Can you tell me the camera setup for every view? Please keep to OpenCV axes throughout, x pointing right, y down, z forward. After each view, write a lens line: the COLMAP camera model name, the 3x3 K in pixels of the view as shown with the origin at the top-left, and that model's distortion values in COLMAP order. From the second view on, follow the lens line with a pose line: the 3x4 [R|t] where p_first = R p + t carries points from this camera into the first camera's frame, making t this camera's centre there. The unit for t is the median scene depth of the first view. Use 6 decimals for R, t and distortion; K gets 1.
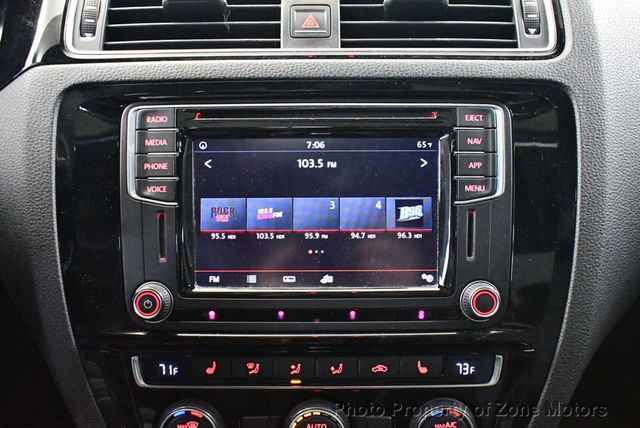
lens RADIAL K [[636.5, 0, 320.0], [0, 636.5, 214.0], [0, 0, 1]] dist [-0.100788, 0.008739]
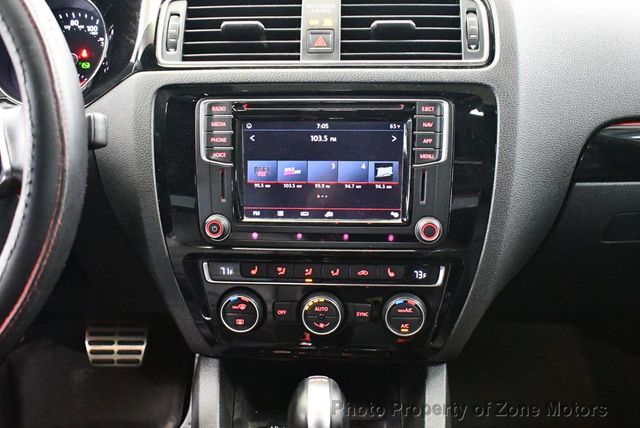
lens RADIAL K [[636.5, 0, 320.0], [0, 636.5, 214.0], [0, 0, 1]] dist [-0.100788, 0.008739]
pose [[0.997928, 0.014824, -0.062609, 0.085283], [-0.008175, 0.994422, 0.105159, -0.059862], [0.063818, -0.104429, 0.992483, -0.530942]]
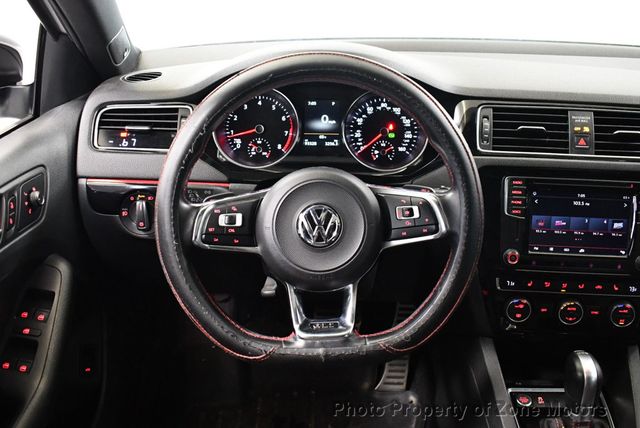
lens RADIAL K [[636.5, 0, 320.0], [0, 636.5, 214.0], [0, 0, 1]] dist [-0.100788, 0.008739]
pose [[0.994440, 0.048059, -0.093701, -0.774707], [-0.033602, 0.988088, 0.150174, -0.366172], [0.099803, -0.146191, 0.984209, -1.460272]]
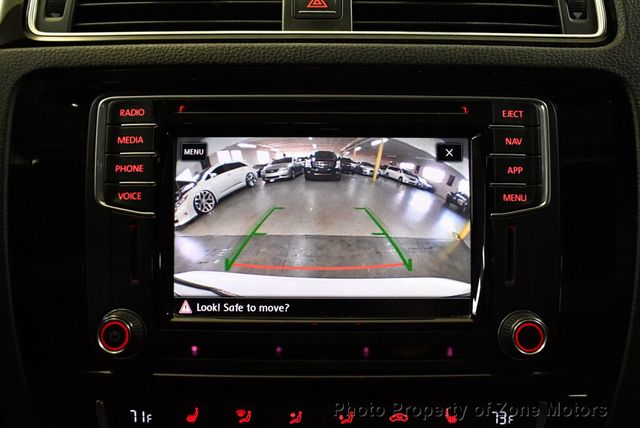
lens RADIAL K [[636.5, 0, 320.0], [0, 636.5, 214.0], [0, 0, 1]] dist [-0.100788, 0.008739]
pose [[0.999967, 0.007607, 0.003003, -0.012074], [-0.007448, 0.998736, -0.049706, 0.023055], [-0.003377, 0.049682, 0.998759, 0.176756]]
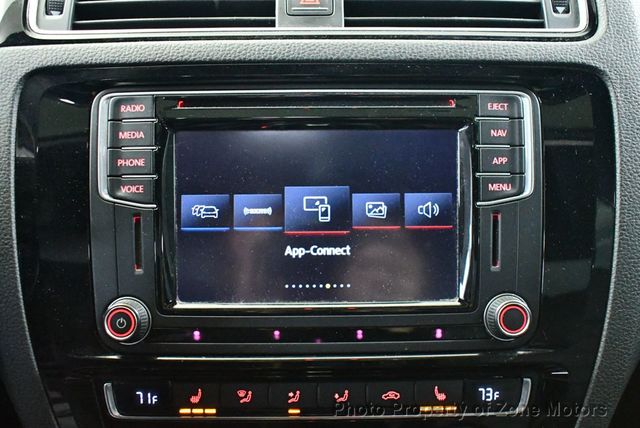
lens RADIAL K [[636.5, 0, 320.0], [0, 636.5, 214.0], [0, 0, 1]] dist [-0.100788, 0.008739]
pose [[0.999839, -0.003166, 0.017650, -0.017557], [0.003381, 0.999920, -0.012214, 0.005939], [-0.017610, 0.012272, 0.999770, 0.135465]]
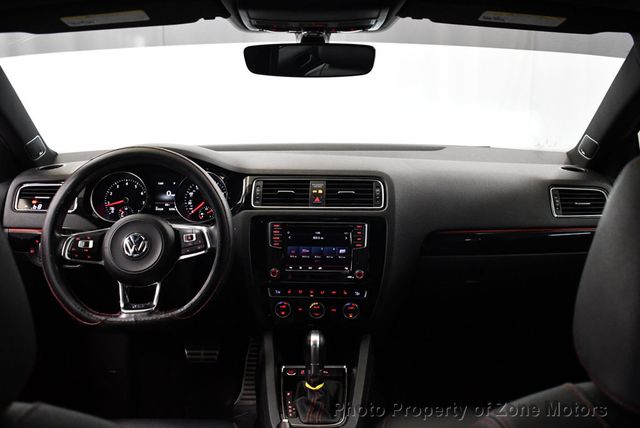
lens RADIAL K [[636.5, 0, 320.0], [0, 636.5, 214.0], [0, 0, 1]] dist [-0.100788, 0.008739]
pose [[0.997397, 0.012681, -0.070988, 0.277277], [-0.015345, 0.999193, -0.037108, -0.081163], [0.070460, 0.038101, 0.996787, -2.818239]]
